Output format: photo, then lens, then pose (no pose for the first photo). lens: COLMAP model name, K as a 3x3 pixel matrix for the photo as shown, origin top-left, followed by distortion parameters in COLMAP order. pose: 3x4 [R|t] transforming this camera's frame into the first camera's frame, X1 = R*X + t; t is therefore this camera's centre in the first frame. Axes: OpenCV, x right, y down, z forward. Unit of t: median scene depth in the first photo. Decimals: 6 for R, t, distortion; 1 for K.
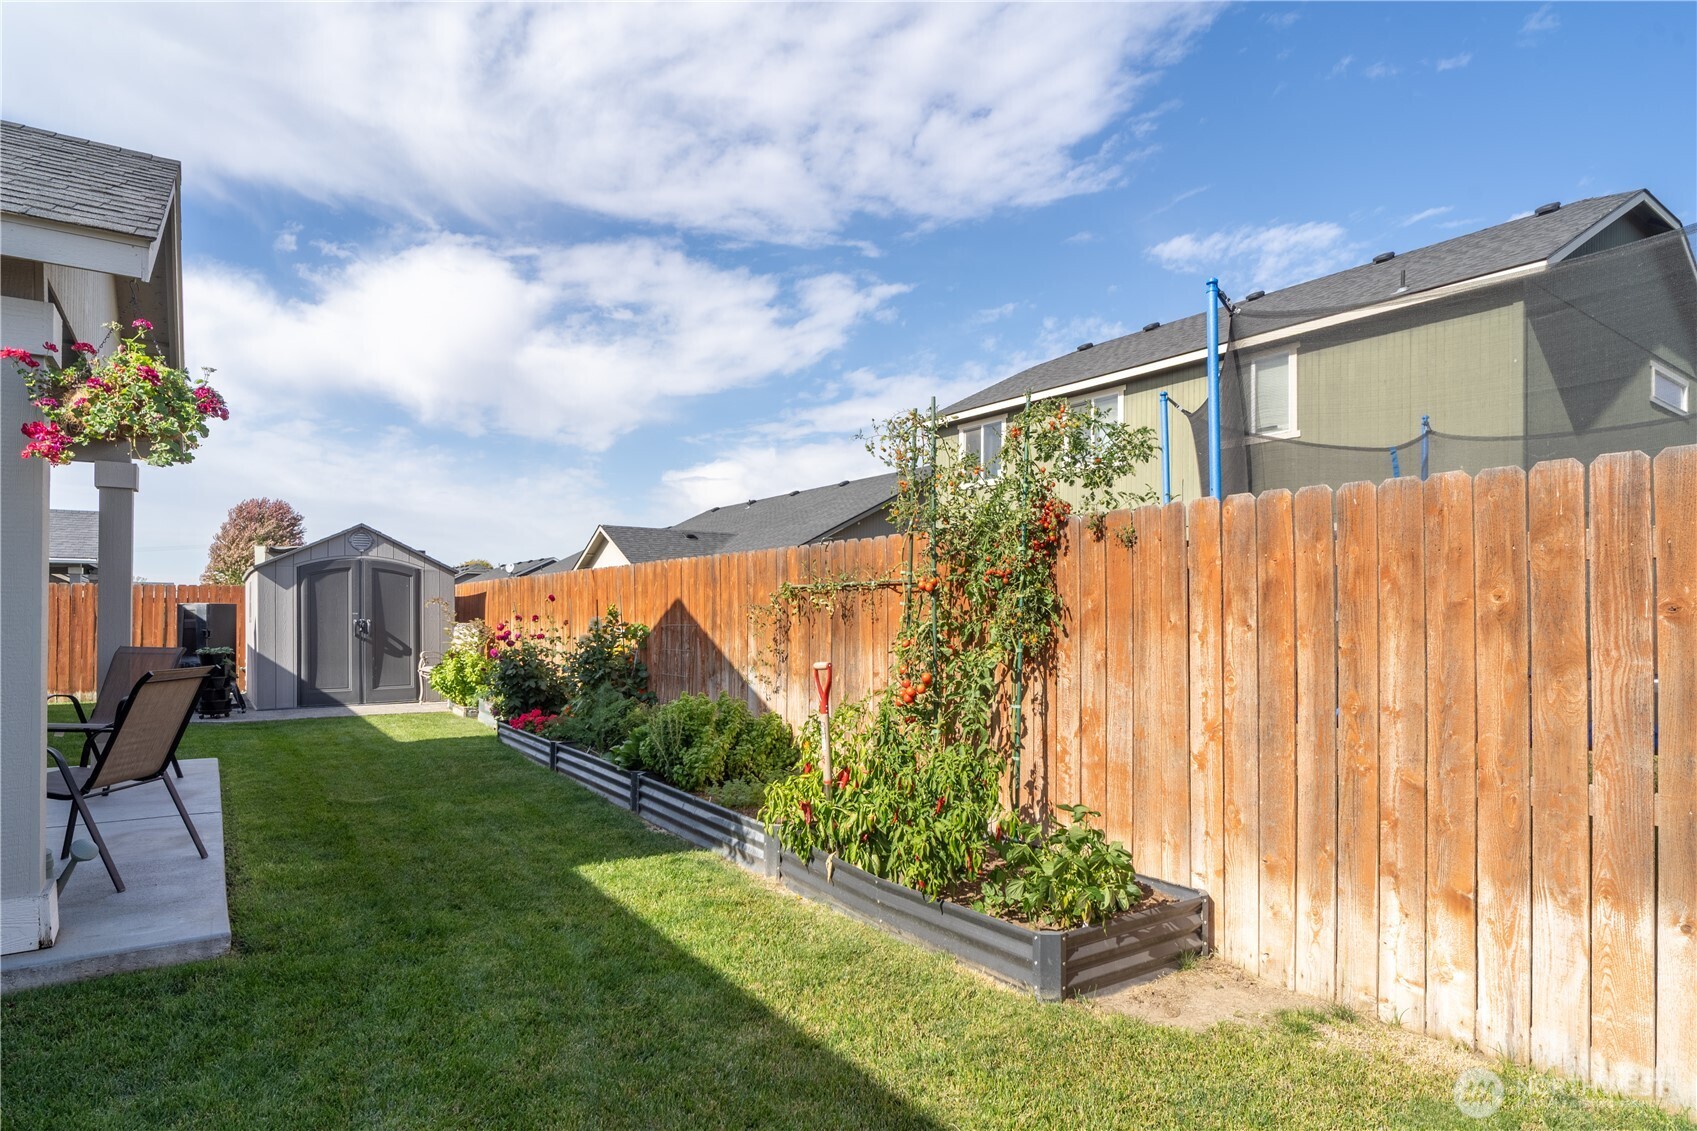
lens RADIAL K [[915.2, 0, 839.3], [0, 915.2, 574.0], [0, 0, 1]] dist [-0.006882, -0.000442]
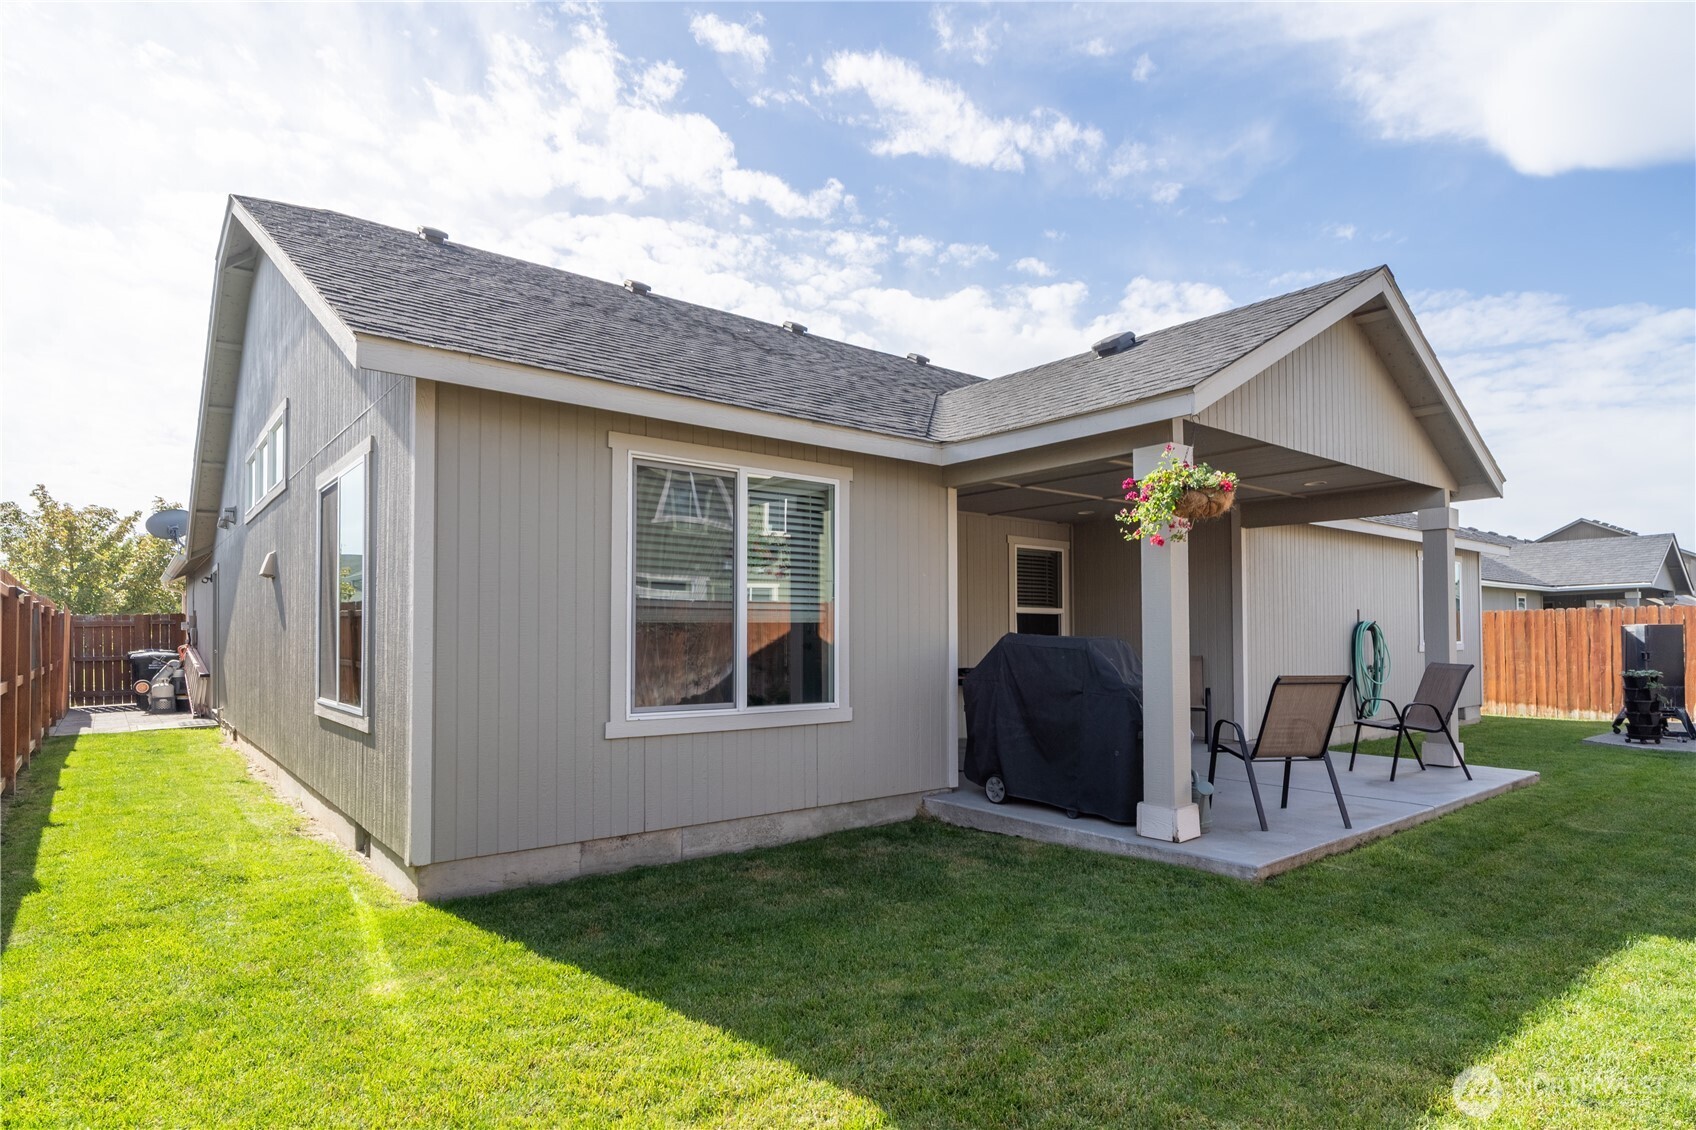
lens RADIAL K [[914.6, 0, 838.8], [0, 914.6, 573.5], [0, 0, 1]] dist [-0.006882, -0.000442]
pose [[0.041022, -0.077666, -0.996135, 0.572540], [0.048923, 0.995935, -0.075635, 0.024060], [0.997960, -0.045631, 0.044654, 0.272456]]
